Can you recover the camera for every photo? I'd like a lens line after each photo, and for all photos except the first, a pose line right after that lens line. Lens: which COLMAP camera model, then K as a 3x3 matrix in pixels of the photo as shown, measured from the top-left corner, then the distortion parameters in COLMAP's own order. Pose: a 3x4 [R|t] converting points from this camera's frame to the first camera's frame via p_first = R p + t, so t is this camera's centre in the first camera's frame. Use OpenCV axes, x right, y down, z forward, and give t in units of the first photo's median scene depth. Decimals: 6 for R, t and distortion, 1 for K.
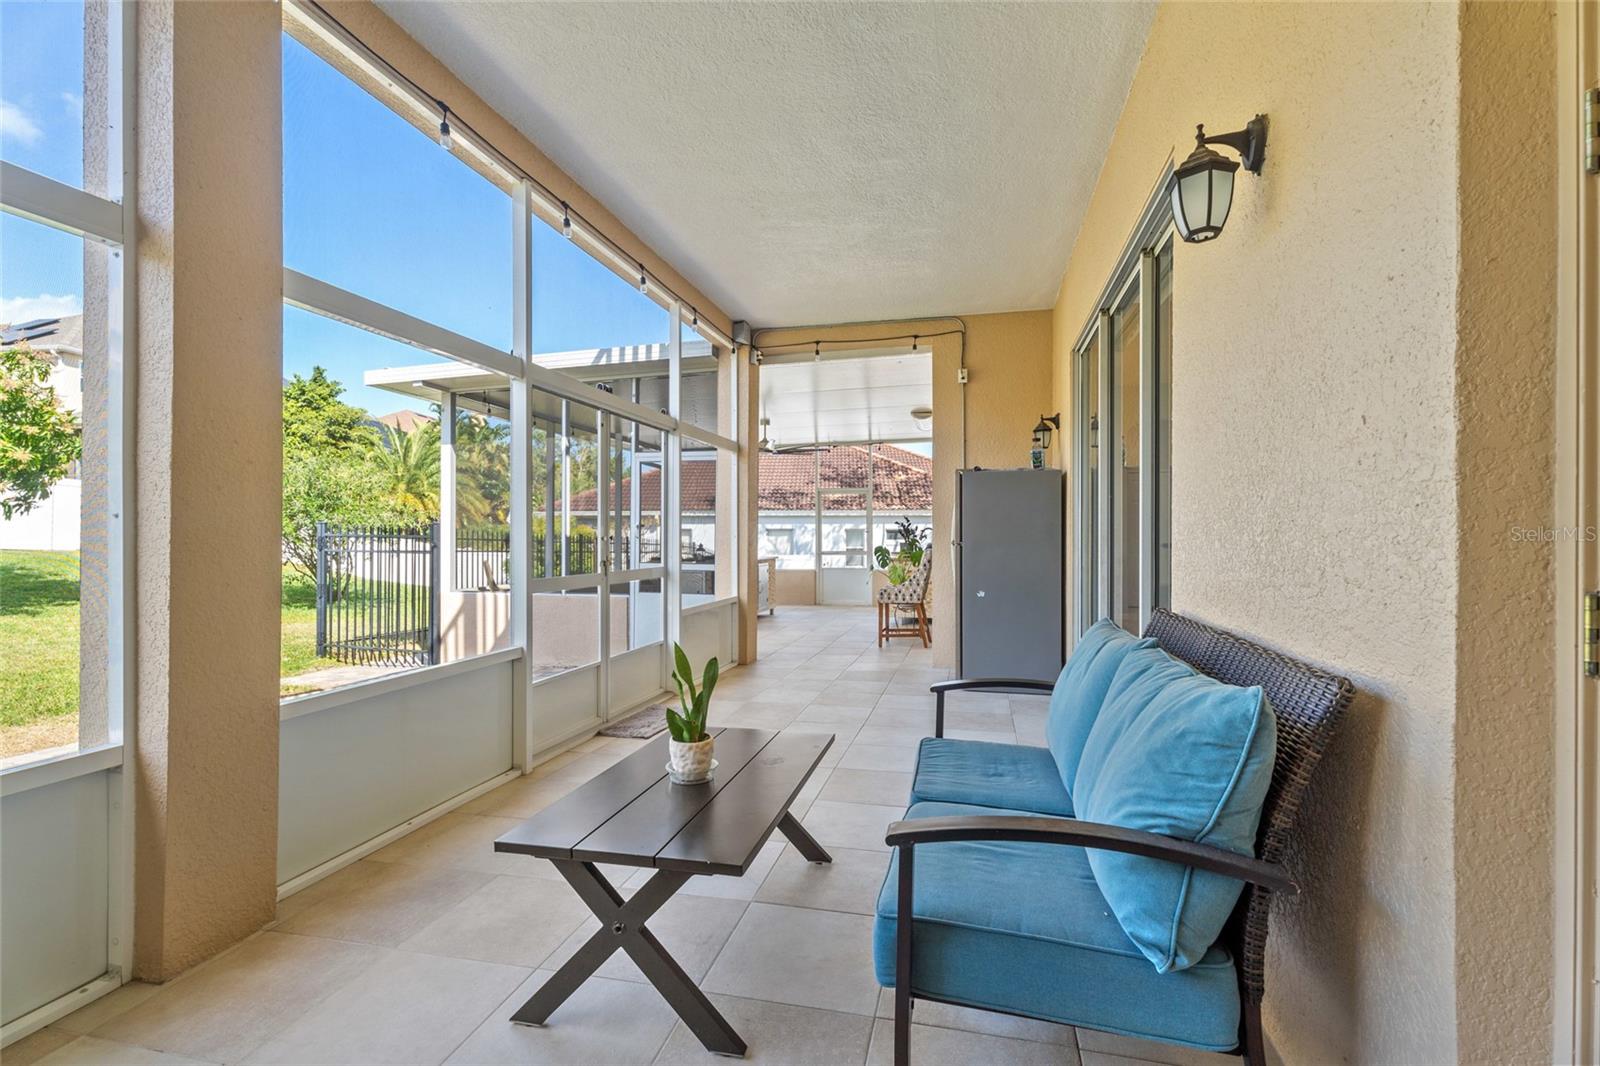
lens RADIAL K [[717.8, 0, 805.1], [0, 717.8, 522.5], [0, 0, 1]] dist [0.002742, 0.000206]
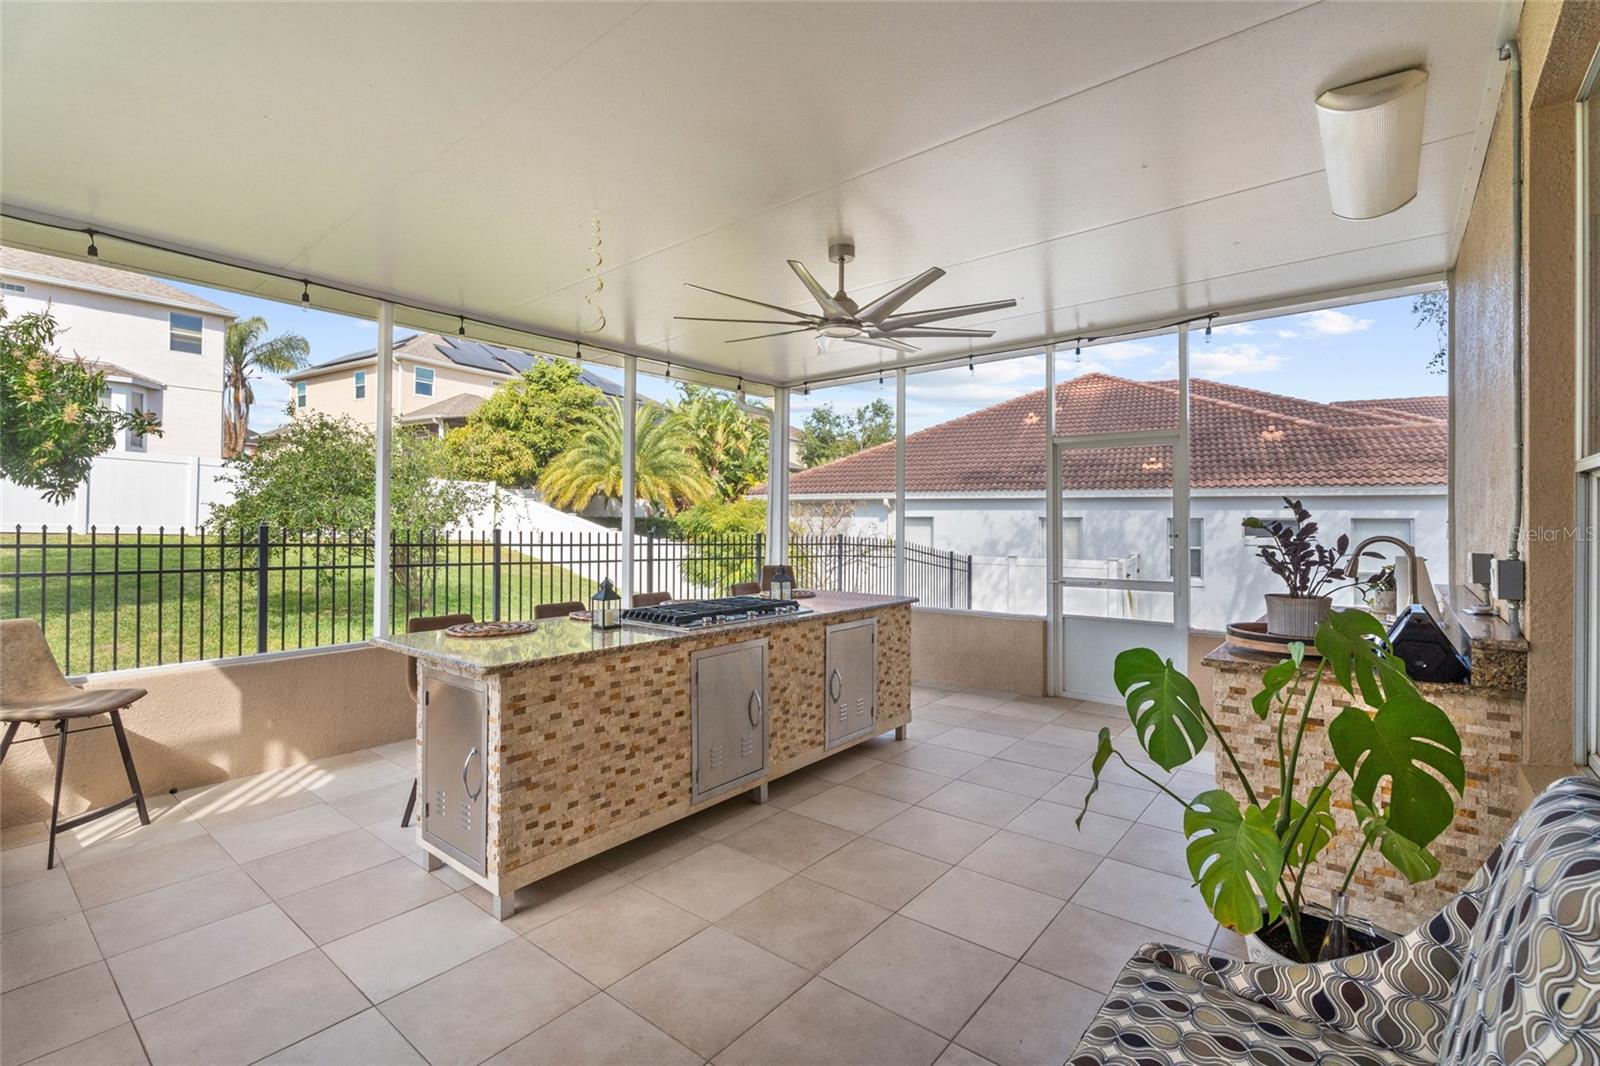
lens RADIAL K [[723.0, 0, 796.8], [0, 723.0, 514.3], [0, 0, 1]] dist [0.002064, 0.000617]
pose [[0.899880, 0.001903, -0.436134, 0.036854], [0.003381, 0.999930, 0.011340, -0.002663], [0.436125, -0.011679, 0.899810, 0.269591]]
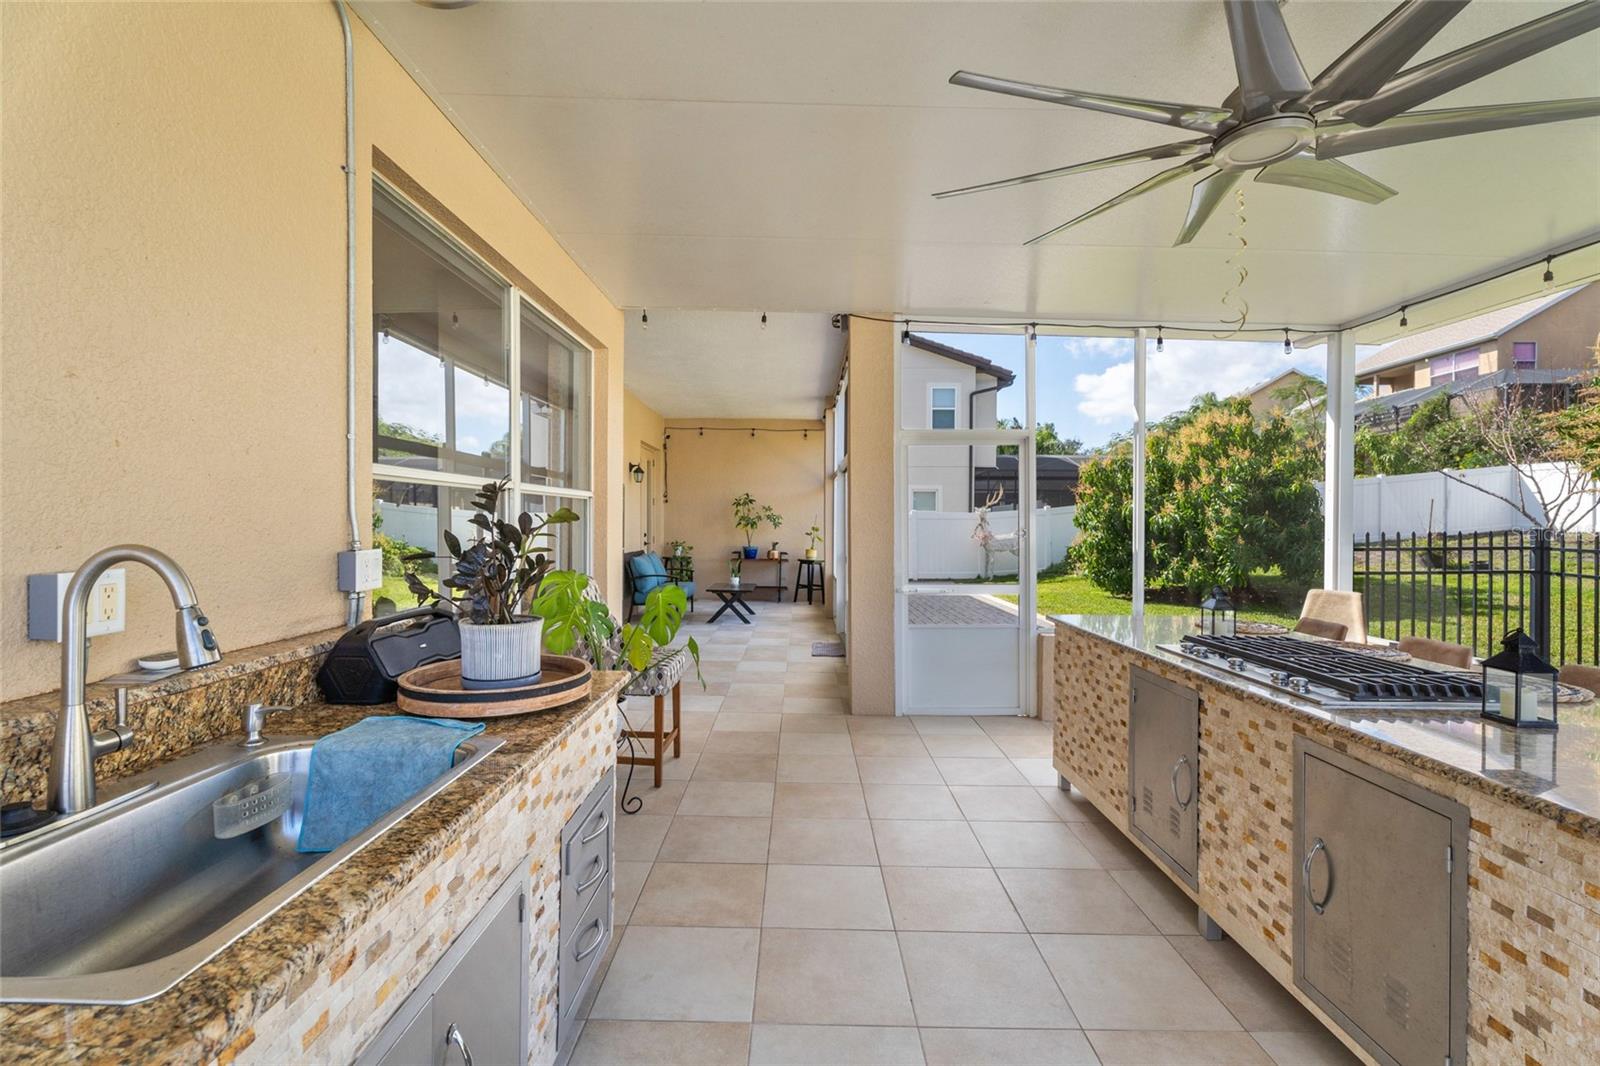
lens RADIAL K [[717.8, 0, 805.1], [0, 717.8, 522.5], [0, 0, 1]] dist [0.002742, 0.000206]
pose [[-0.969959, -0.006465, -0.243181, 0.045029], [-0.002314, 0.999847, -0.017348, 0.002090], [0.243256, -0.016264, -0.969826, 0.480313]]
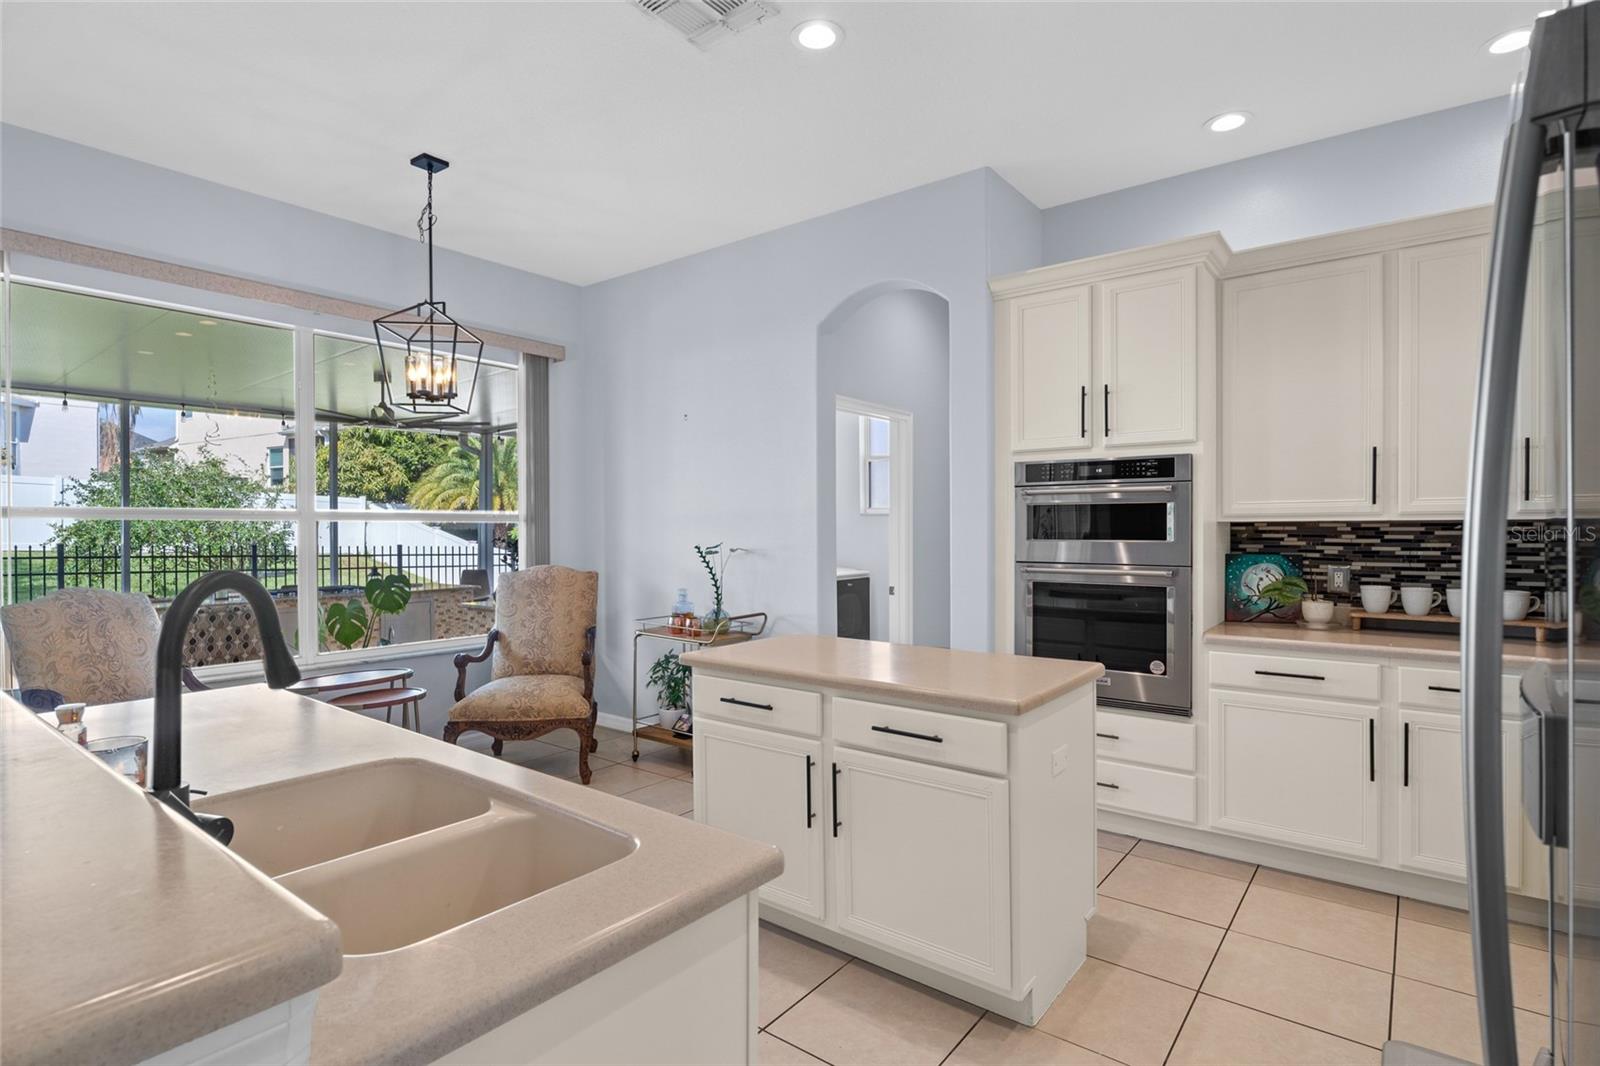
lens RADIAL K [[795.2, 0, 802.9], [0, 795.2, 533.9], [0, 0, 1]] dist [-0.002904, 0.000469]
pose [[0.913328, -0.000719, -0.407225, 0.236226], [0.012935, 0.999545, 0.027247, -0.006798], [0.407020, -0.030153, 0.912921, 0.211555]]
